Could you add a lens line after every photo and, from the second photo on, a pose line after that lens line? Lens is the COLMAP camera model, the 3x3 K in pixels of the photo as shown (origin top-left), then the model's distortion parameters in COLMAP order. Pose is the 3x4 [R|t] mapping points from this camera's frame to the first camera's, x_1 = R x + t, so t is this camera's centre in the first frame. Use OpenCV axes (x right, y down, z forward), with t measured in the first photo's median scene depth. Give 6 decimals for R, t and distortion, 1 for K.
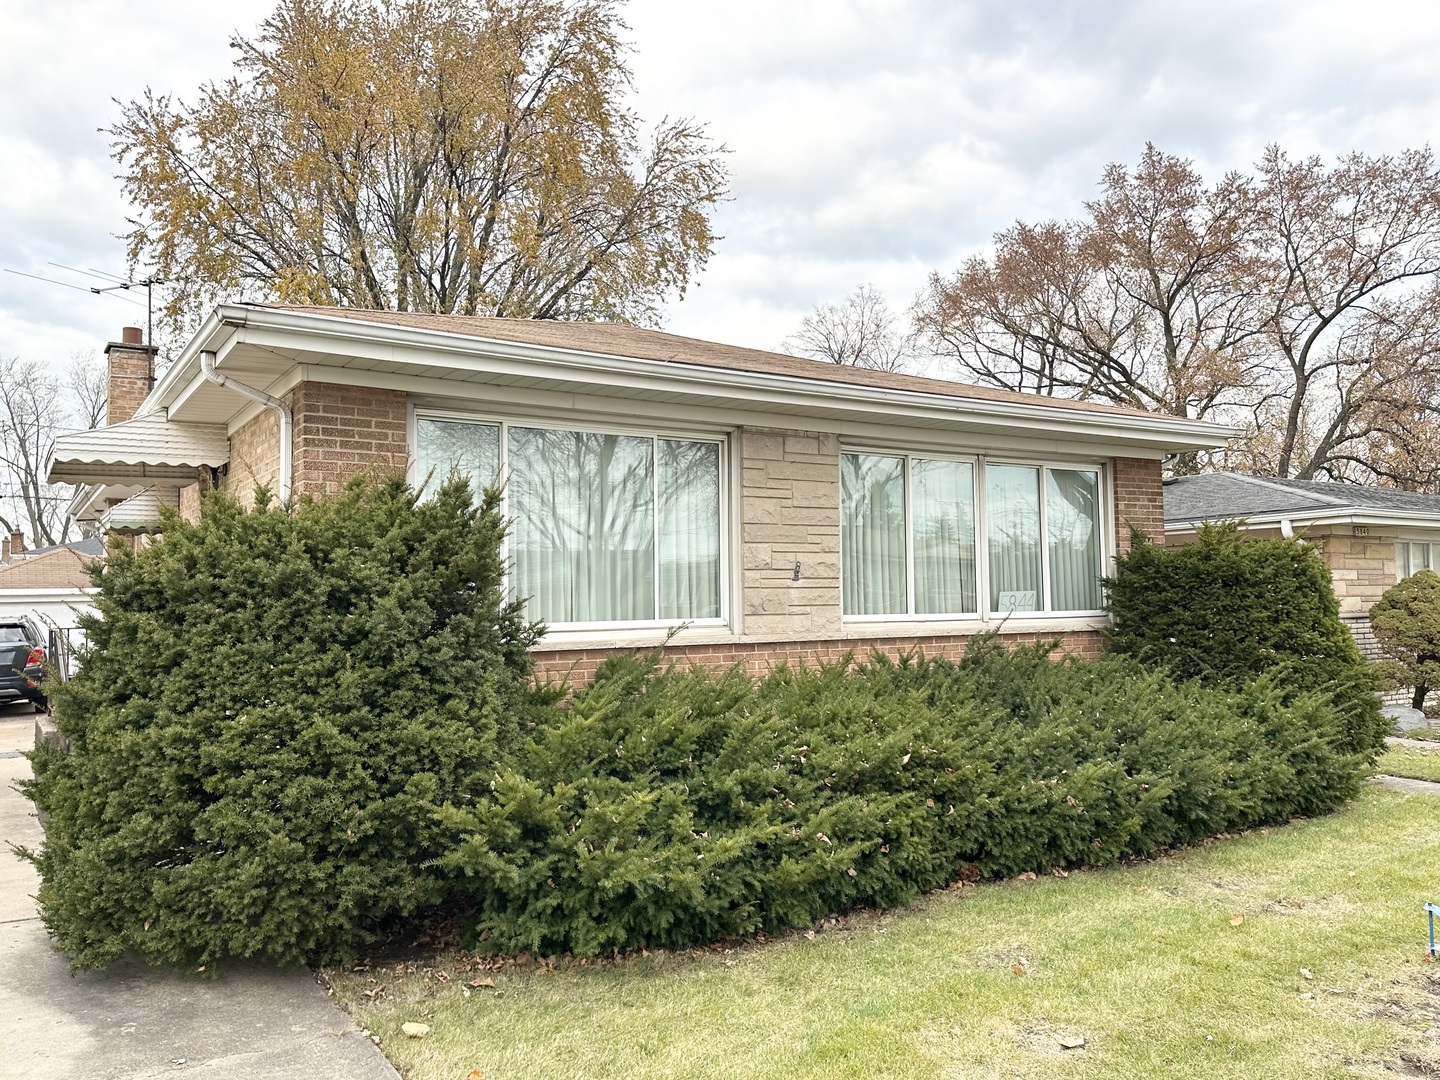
lens RADIAL K [[1102.5, 0, 720.0], [0, 1102.5, 540.0], [0, 0, 1]] dist [0.056270, -0.003511]
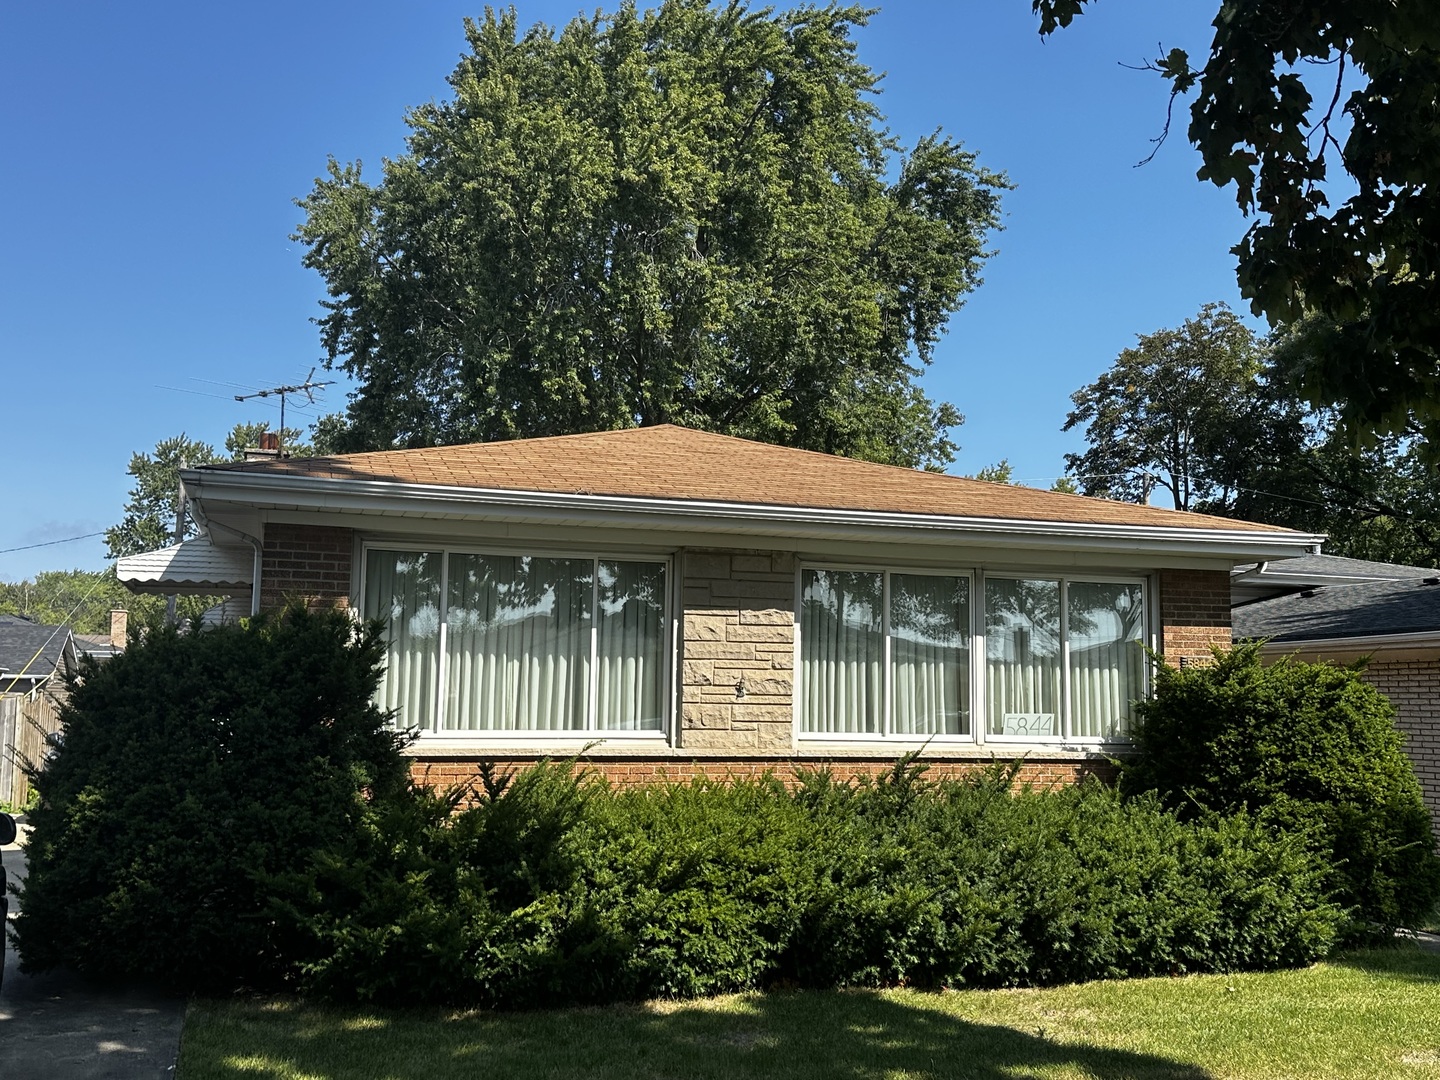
lens RADIAL K [[1417.2, 0, 720.0], [0, 1417.2, 540.0], [0, 0, 1]] dist [0.171311, -0.297003]
pose [[0.965068, -0.003632, -0.261973, 0.412308], [-0.012650, 0.998092, -0.060438, -0.029384], [0.261693, 0.061641, 0.963181, -0.298524]]
